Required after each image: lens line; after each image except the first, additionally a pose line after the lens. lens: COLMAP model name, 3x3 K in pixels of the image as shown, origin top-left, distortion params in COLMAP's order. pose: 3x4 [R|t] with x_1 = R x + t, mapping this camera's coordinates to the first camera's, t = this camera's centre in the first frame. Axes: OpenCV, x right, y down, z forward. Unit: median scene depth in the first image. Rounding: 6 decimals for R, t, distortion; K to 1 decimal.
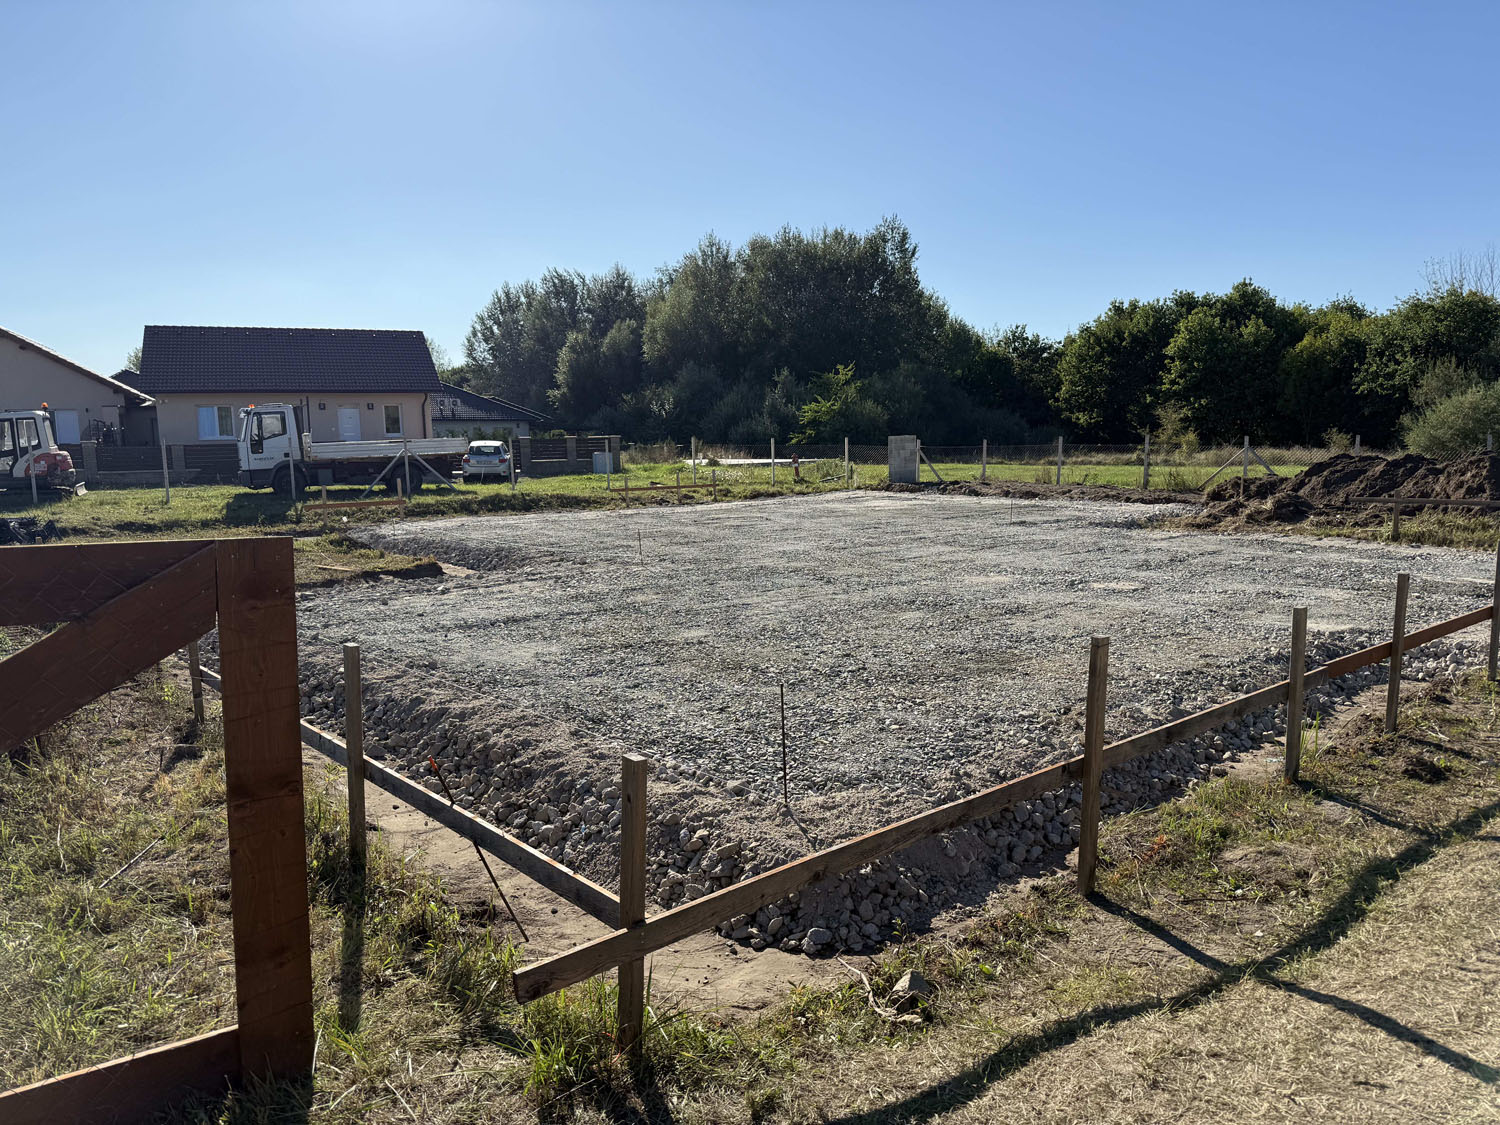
lens RADIAL K [[1067.4, 0, 753.7], [0, 1067.4, 559.6], [0, 0, 1]] dist [0.180168, -0.339373]
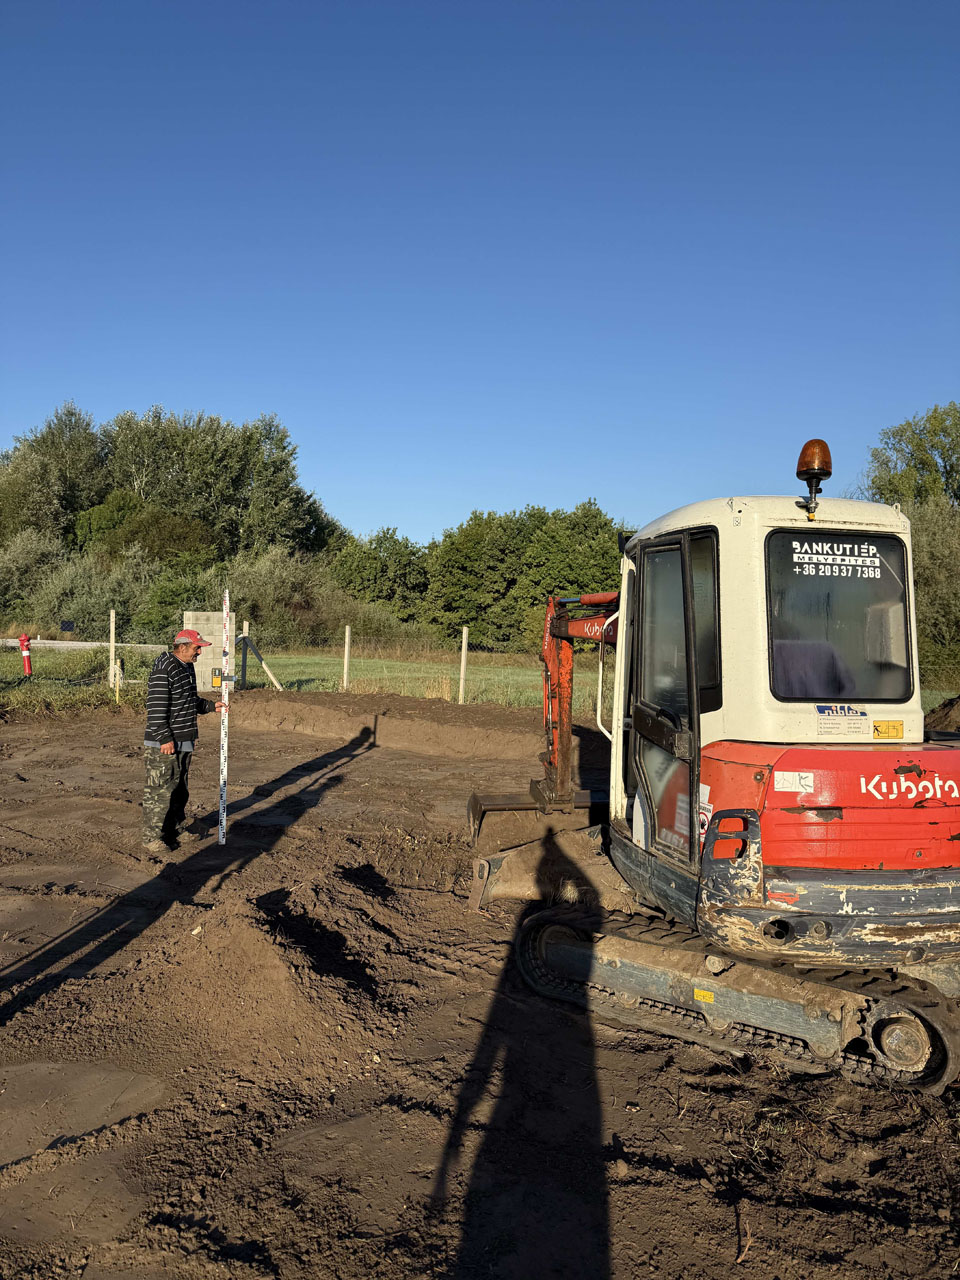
lens RADIAL K [[874.5, 0, 470.0], [0, 874.5, 639.2], [0, 0, 1]] dist [0.207939, -0.383690]
pose [[0.943251, 0.043851, 0.329174, 0.049731], [-0.008943, 0.994238, -0.106823, -0.020721], [-0.331961, 0.097817, 0.938208, 0.215312]]
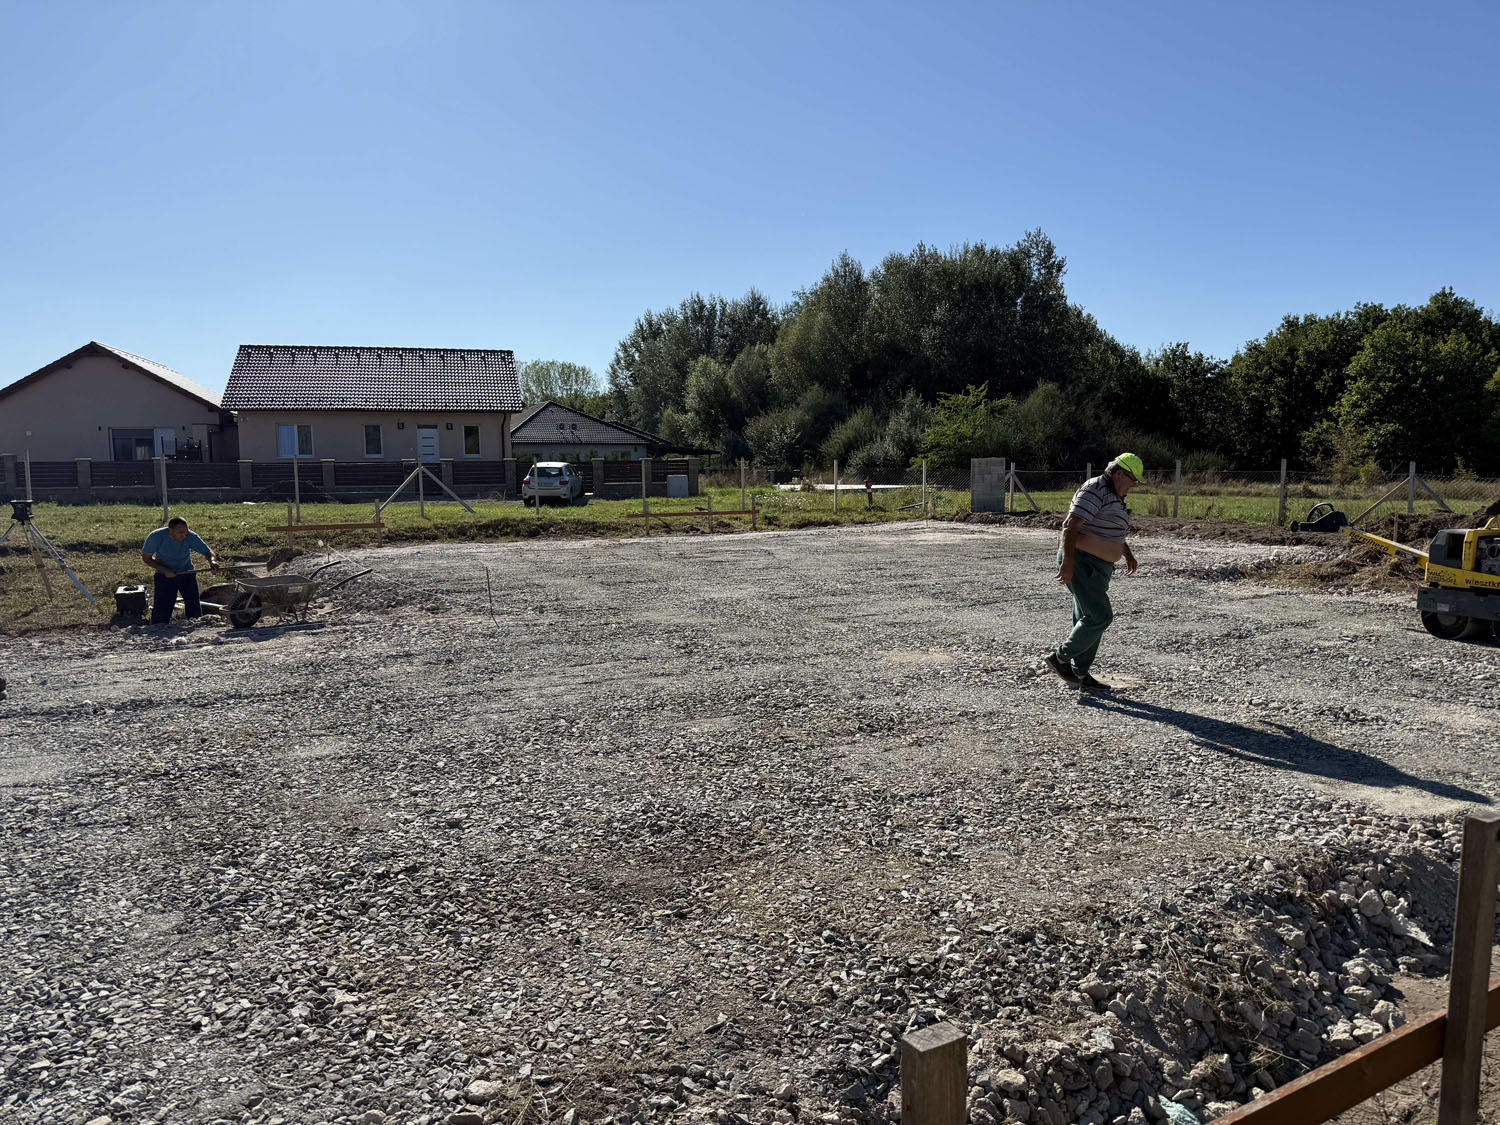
lens RADIAL K [[1059.9, 0, 741.6], [0, 1059.9, 566.1], [0, 0, 1]] dist [0.127863, -0.170547]
pose [[0.987108, 0.024679, -0.158143, 0.034237], [-0.027570, 0.999490, -0.016117, -0.004059], [0.157665, 0.020269, 0.987285, 0.052510]]
